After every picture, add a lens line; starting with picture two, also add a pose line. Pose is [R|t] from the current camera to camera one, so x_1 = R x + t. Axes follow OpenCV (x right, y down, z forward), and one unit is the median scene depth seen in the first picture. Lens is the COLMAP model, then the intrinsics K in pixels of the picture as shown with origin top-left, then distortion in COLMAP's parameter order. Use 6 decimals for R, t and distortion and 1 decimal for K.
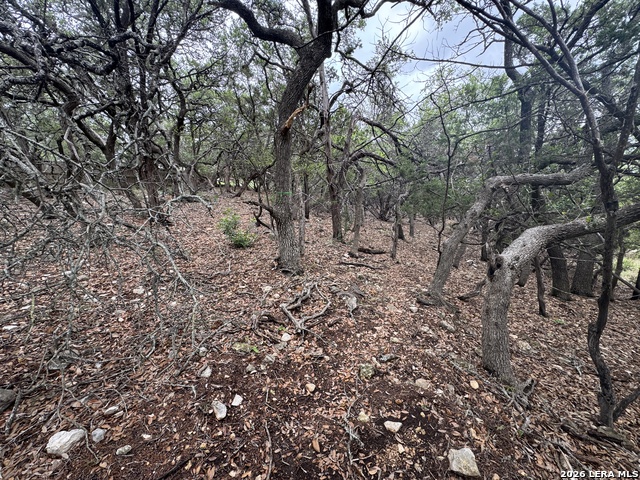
lens RADIAL K [[255.1, 0, 316.5], [0, 255.1, 237.8], [0, 0, 1]] dist [-0.000289, 0.000601]
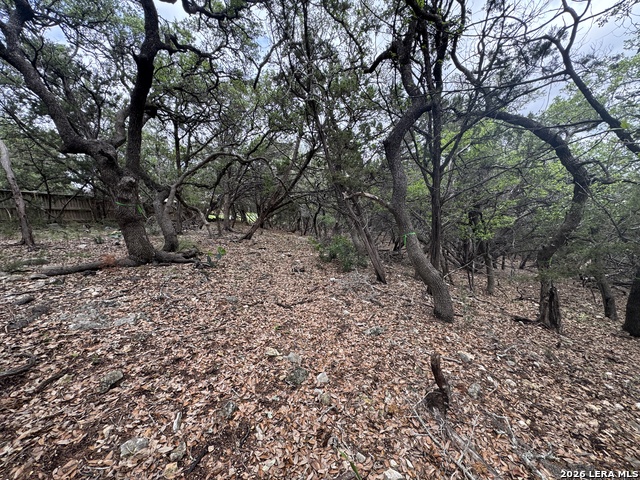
lens RADIAL K [[255.1, 0, 319.9], [0, 255.1, 238.8], [0, 0, 1]] dist [-0.000289, 0.000601]
pose [[0.997671, -0.012401, 0.067069, -0.181641], [0.020225, 0.992894, -0.117268, -0.090146], [-0.065138, 0.118352, 0.990833, 0.388898]]
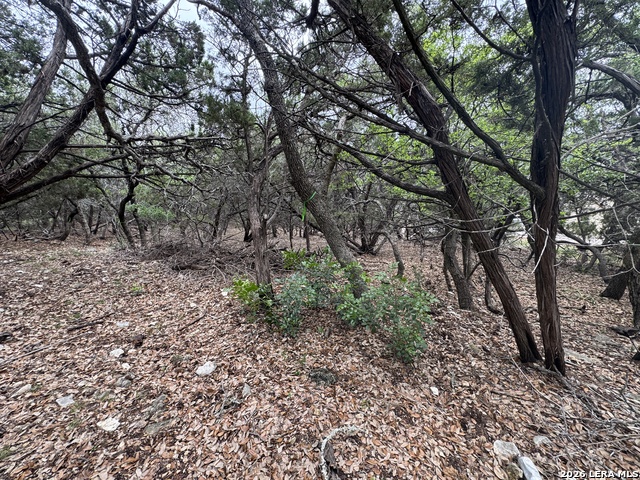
lens RADIAL K [[255.1, 0, 322.2], [0, 255.1, 242.3], [0, 0, 1]] dist [-0.000289, 0.000601]
pose [[0.693086, -0.177643, 0.698623, -0.231663], [0.206192, 0.977522, 0.044003, -0.161126], [-0.690736, 0.113553, 0.714135, 0.710609]]
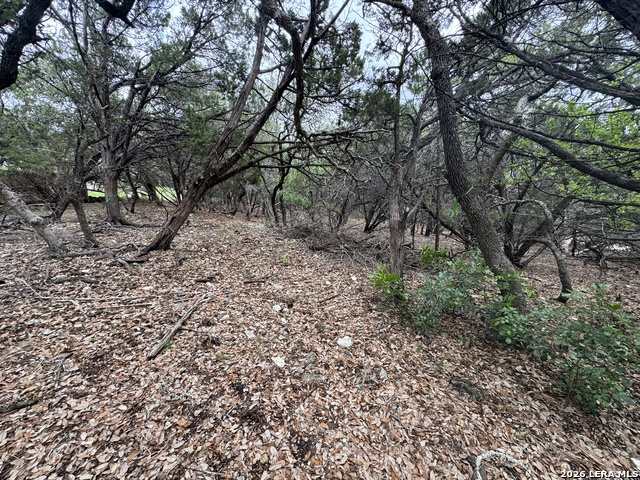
lens RADIAL K [[255.1, 0, 319.0], [0, 255.1, 243.0], [0, 0, 1]] dist [-0.000289, 0.000601]
pose [[0.941097, -0.079564, 0.328642, -0.251030], [0.081166, 0.996661, 0.008863, -0.162985], [-0.328250, 0.018334, 0.944413, 0.719447]]
